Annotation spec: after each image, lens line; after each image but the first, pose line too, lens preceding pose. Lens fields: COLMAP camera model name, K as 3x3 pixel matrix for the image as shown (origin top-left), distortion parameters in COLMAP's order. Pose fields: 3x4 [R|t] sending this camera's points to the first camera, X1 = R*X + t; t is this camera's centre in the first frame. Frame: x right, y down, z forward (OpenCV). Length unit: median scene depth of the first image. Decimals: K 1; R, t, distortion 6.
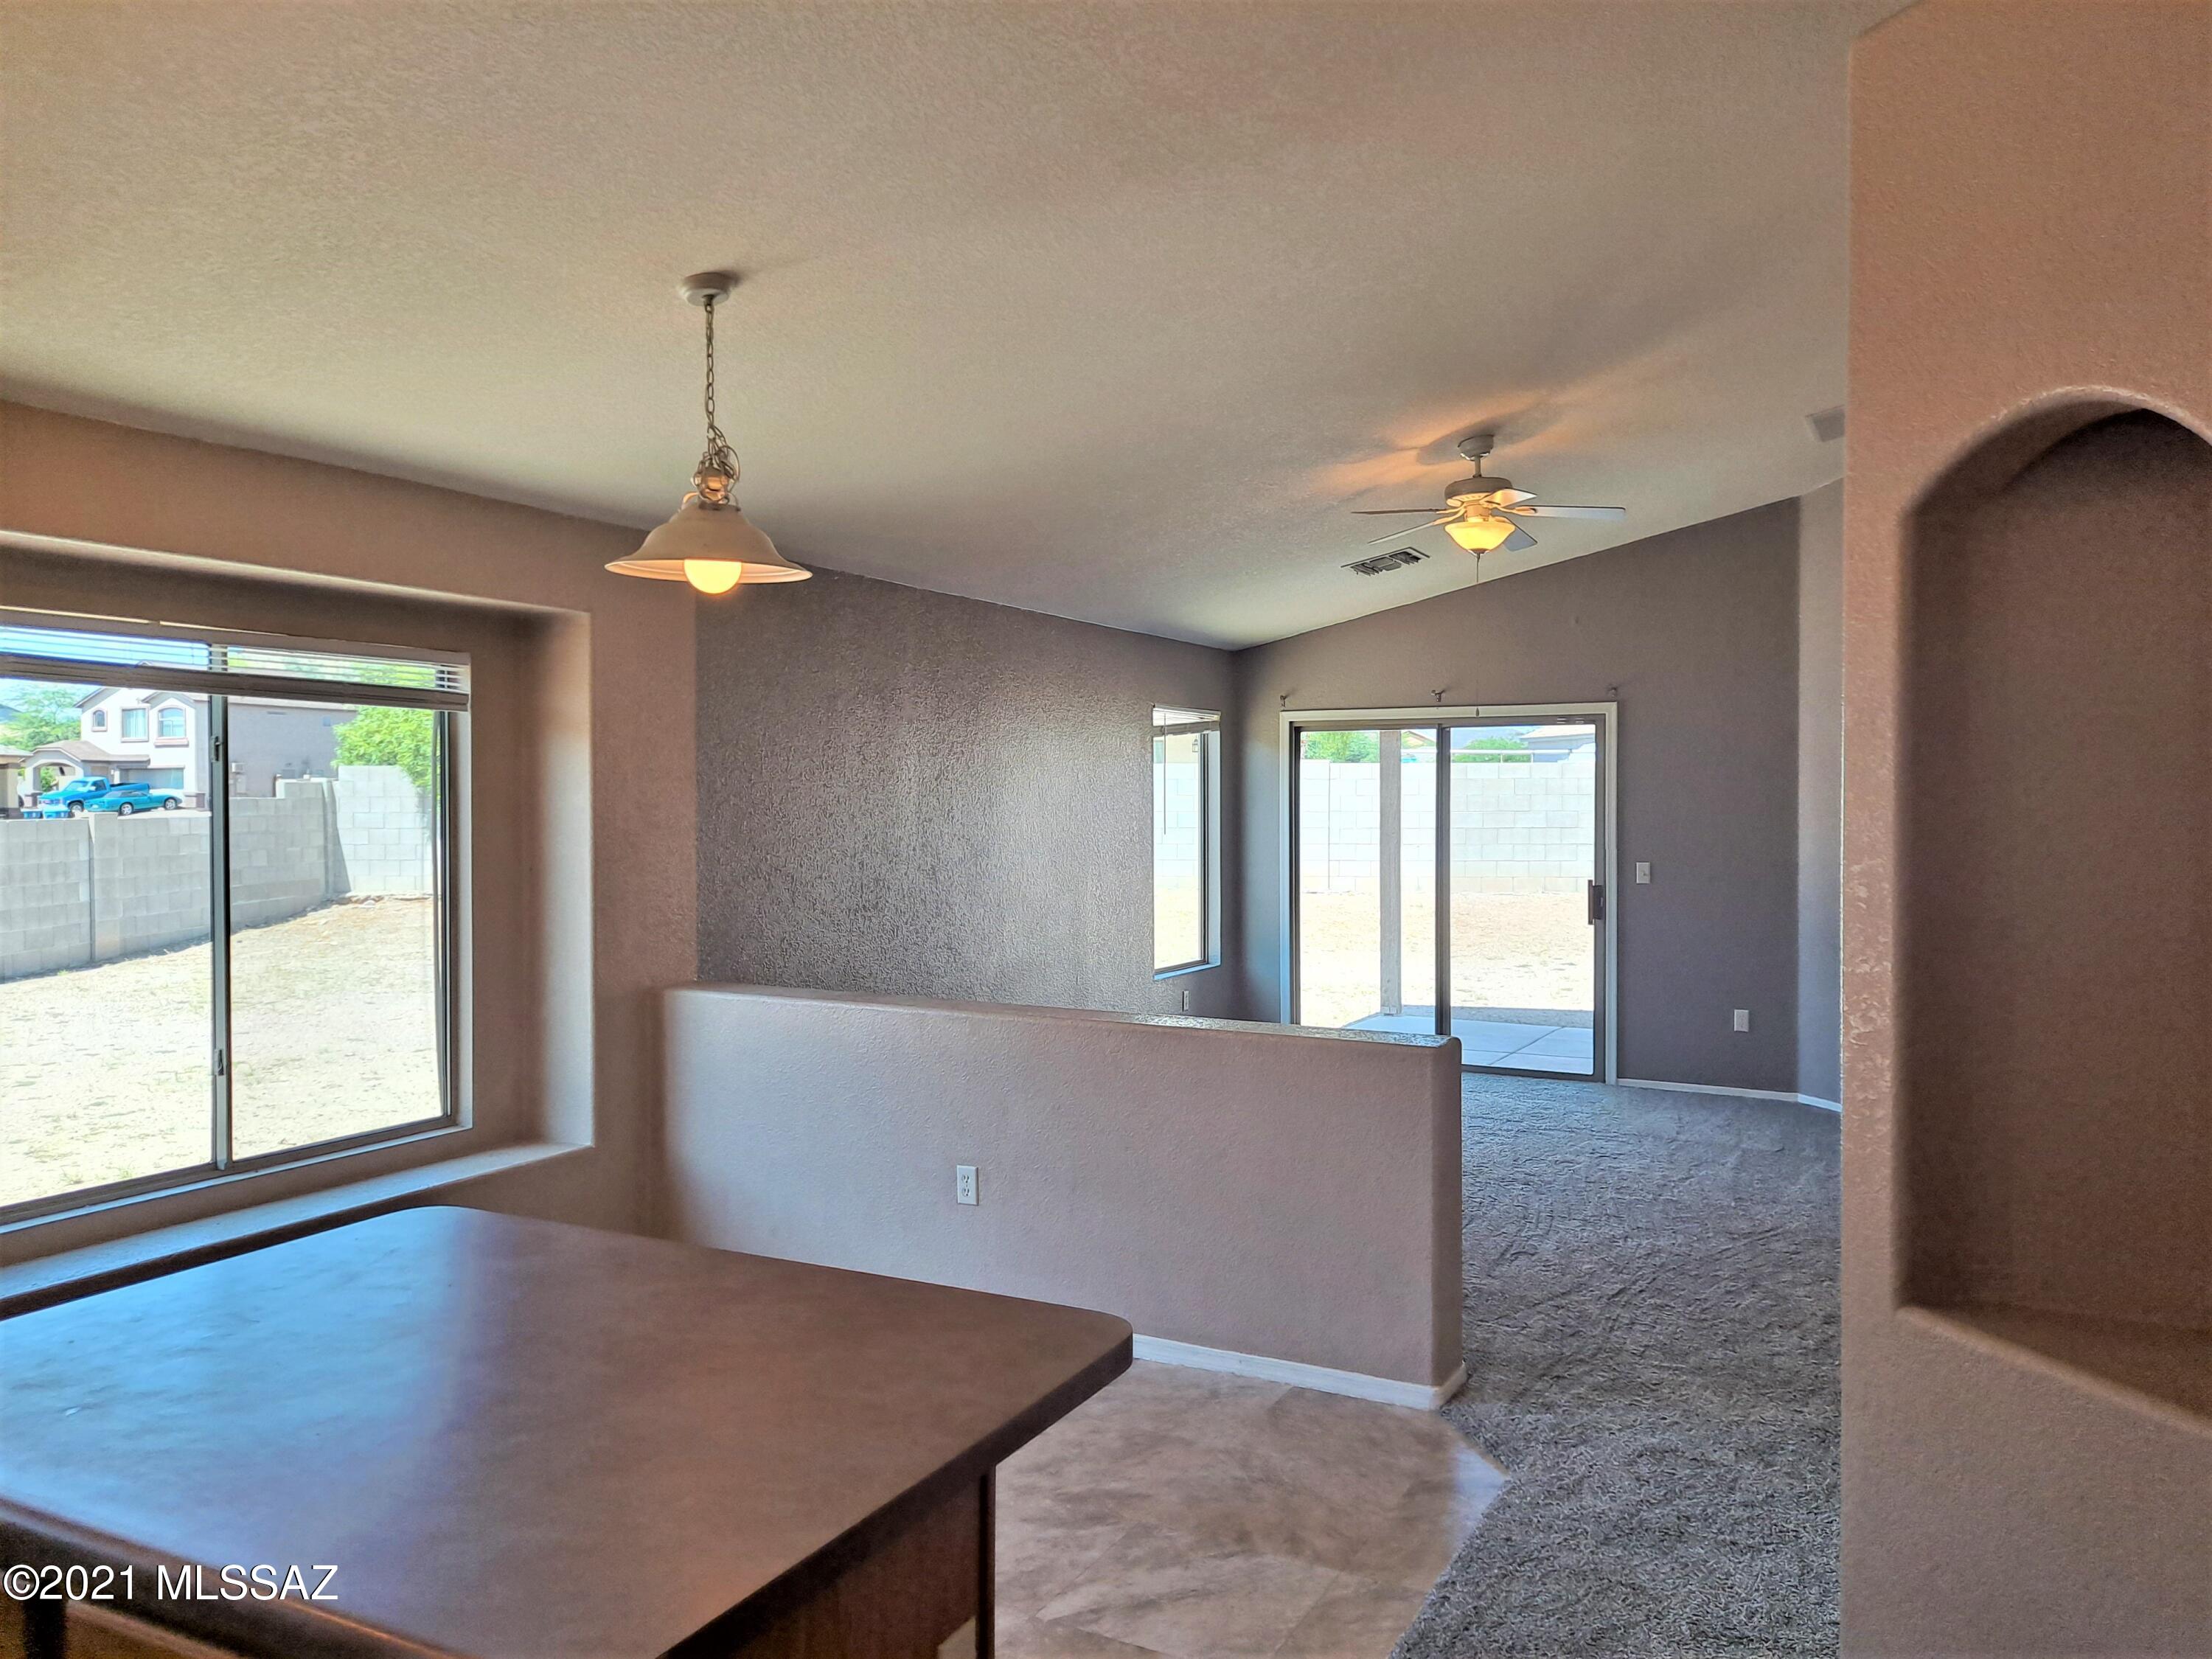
lens RADIAL K [[1620.1, 0, 1092.2], [0, 1620.1, 826.7], [0, 0, 1]] dist [0.046037, -0.056140]
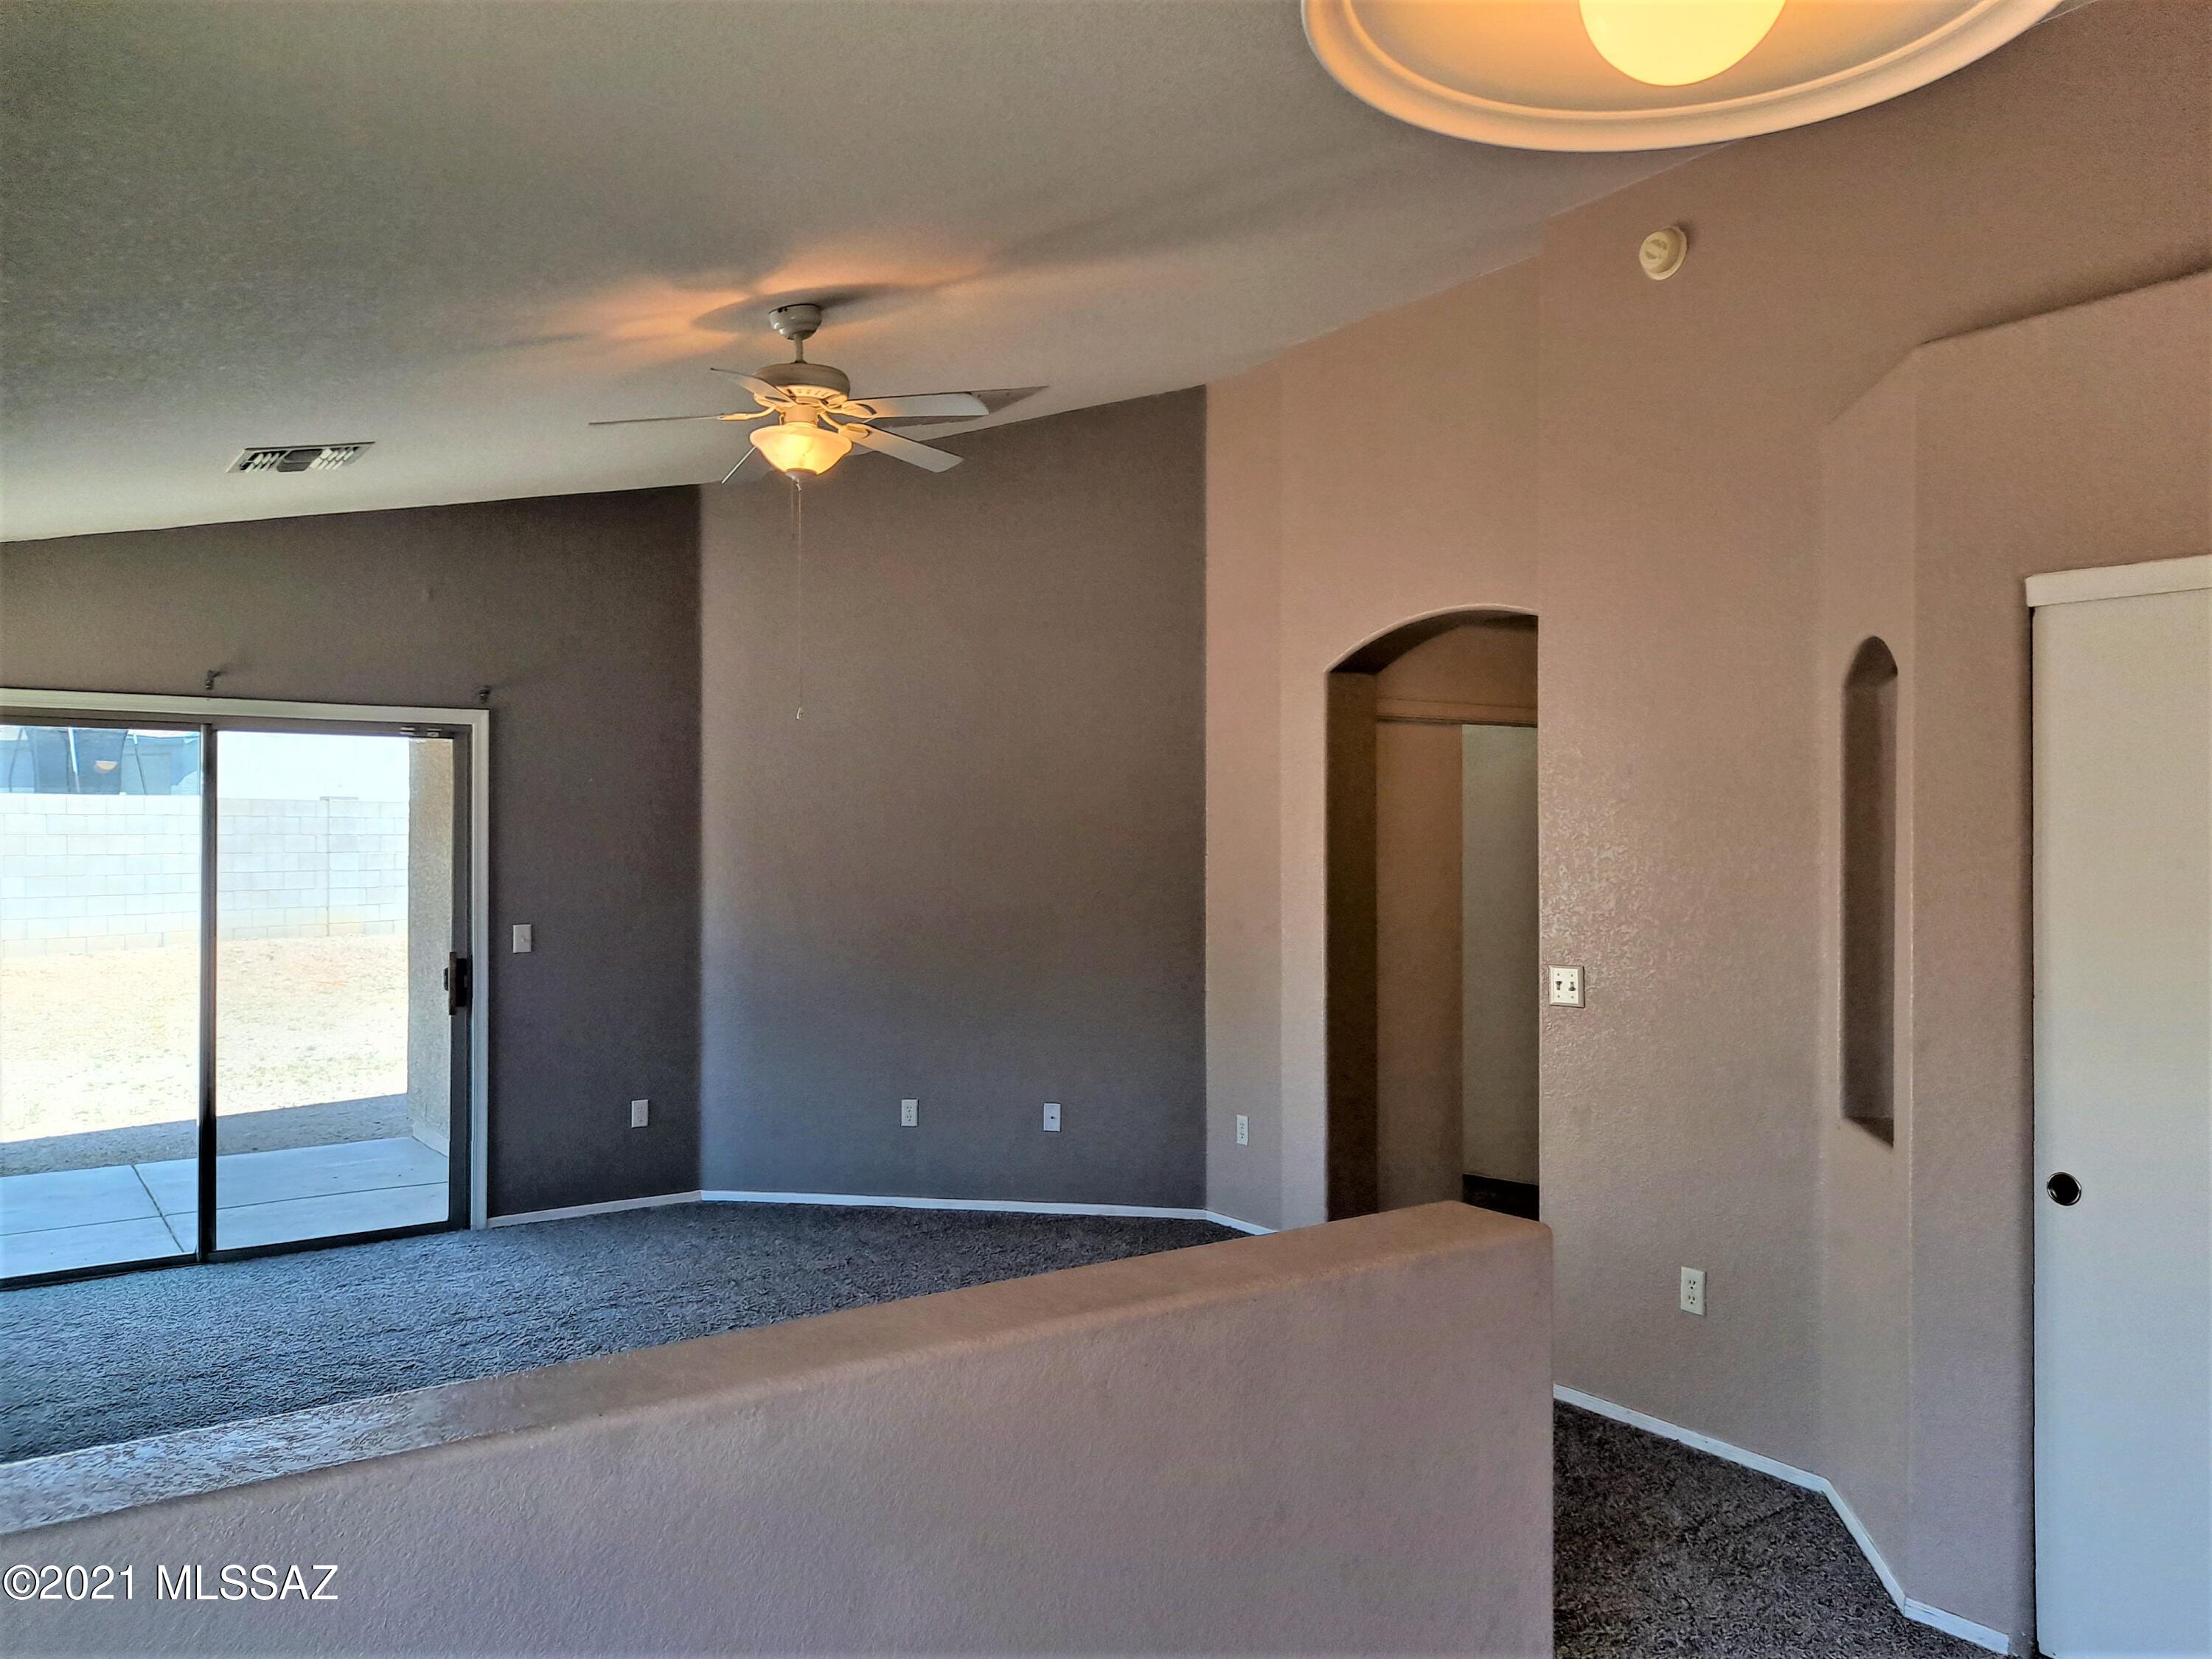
lens RADIAL K [[1620.1, 0, 1102.6], [0, 1620.1, 833.3], [0, 0, 1]] dist [0.046037, -0.056140]
pose [[0.455711, 0.003778, 0.890120, -0.212292], [0.012595, 0.999864, -0.010691, -0.009069], [-0.890039, 0.016083, 0.455601, 0.410073]]
